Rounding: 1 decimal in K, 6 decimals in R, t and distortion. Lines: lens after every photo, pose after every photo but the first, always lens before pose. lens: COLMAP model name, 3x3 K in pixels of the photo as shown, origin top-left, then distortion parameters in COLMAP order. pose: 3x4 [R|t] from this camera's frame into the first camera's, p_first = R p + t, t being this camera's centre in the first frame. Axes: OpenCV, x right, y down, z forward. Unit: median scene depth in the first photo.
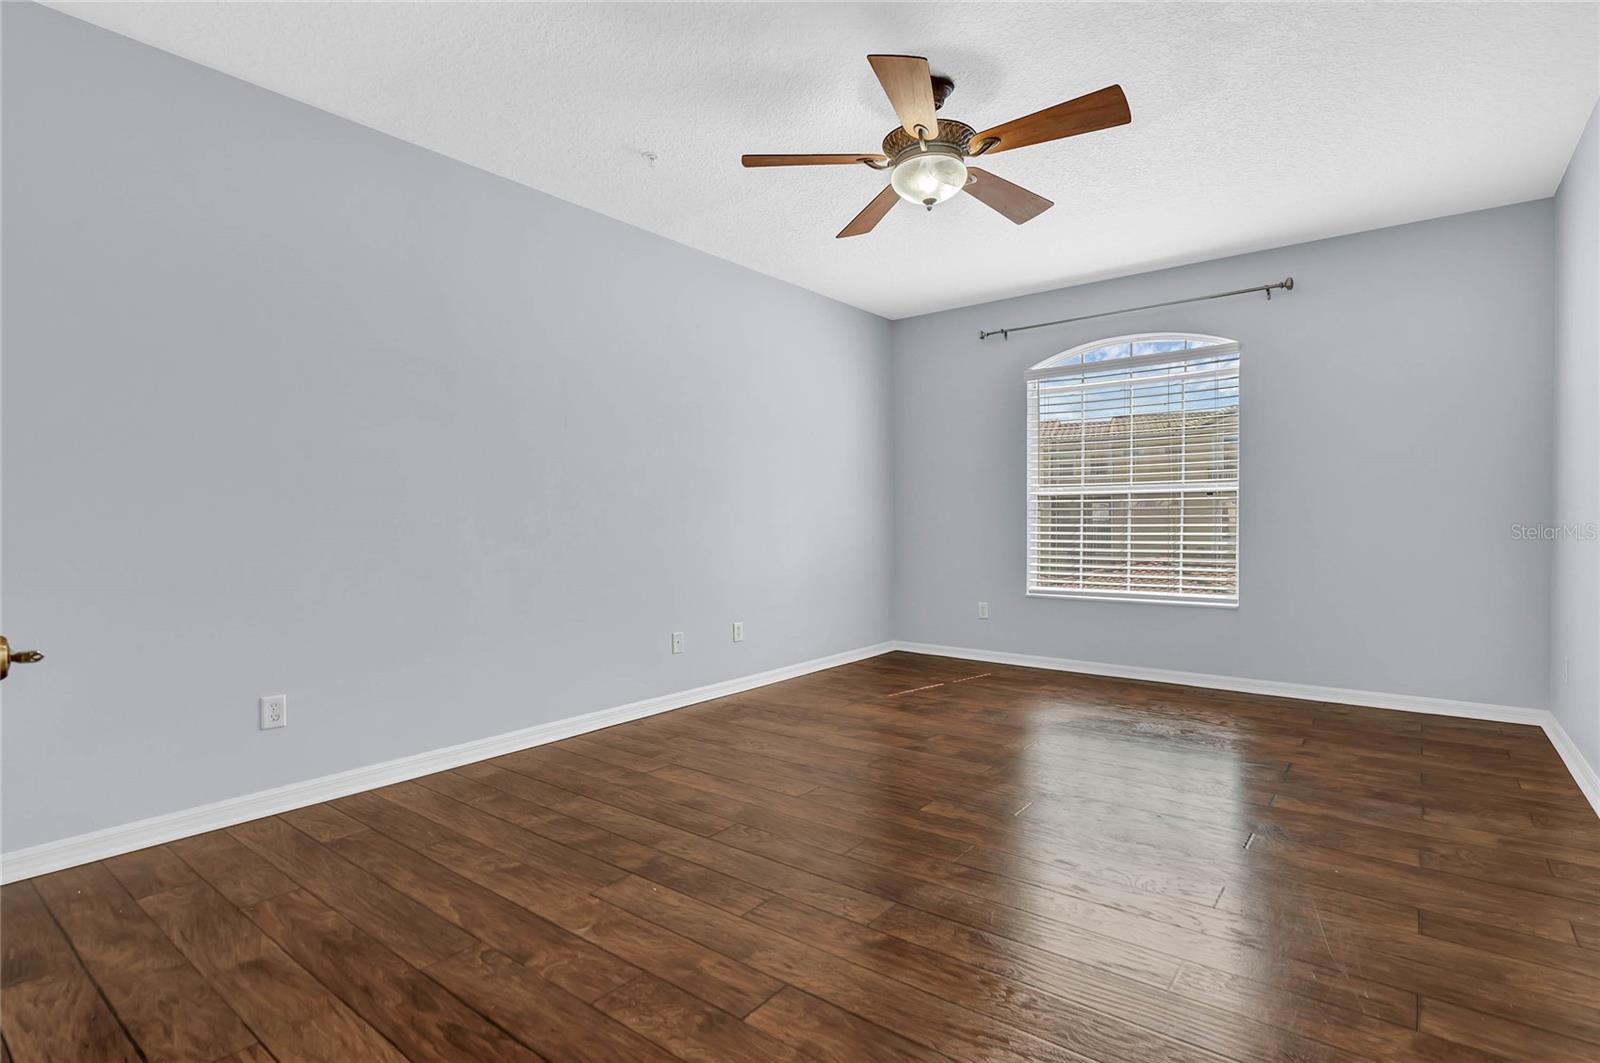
lens RADIAL K [[754.7, 0, 788.5], [0, 754.7, 512.8], [0, 0, 1]] dist [0.002674, 0.000335]
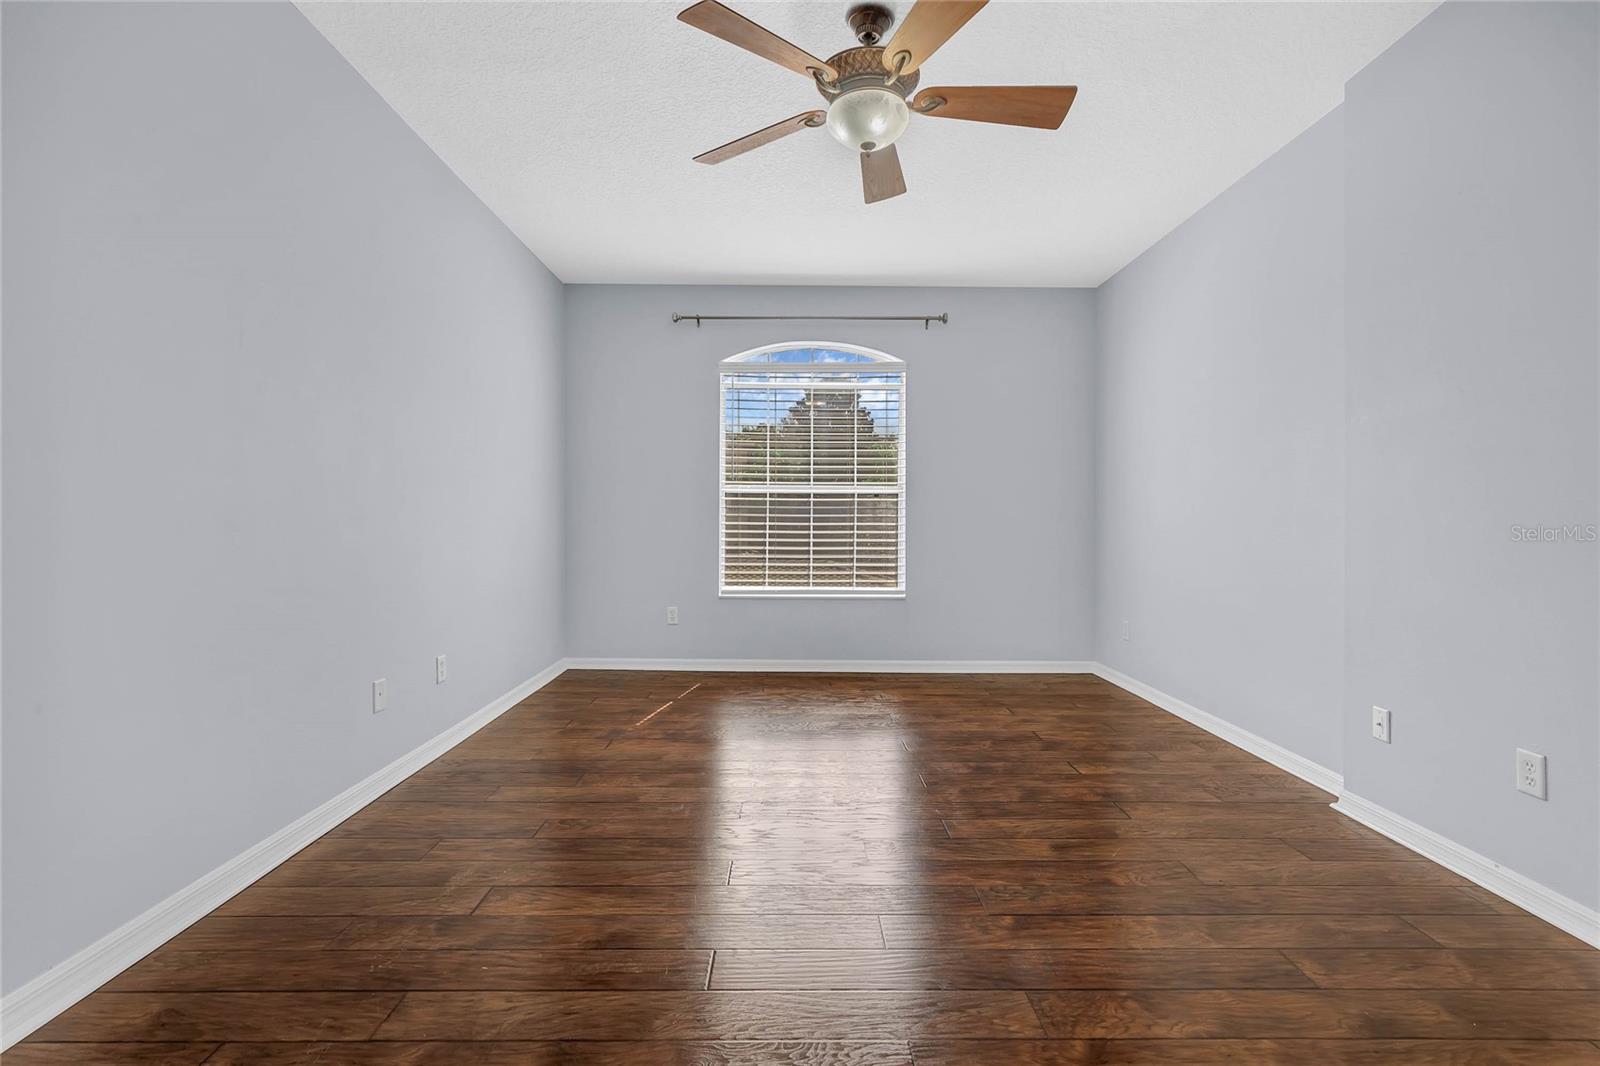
lens RADIAL K [[754.7, 0, 788.5], [0, 754.7, 514.3], [0, 0, 1]] dist [0.002674, 0.000335]
pose [[0.792940, 0.012495, 0.609172, -0.229911], [-0.016511, 0.999863, 0.000984, 0.002922], [-0.609076, -0.010838, 0.793037, 0.211811]]
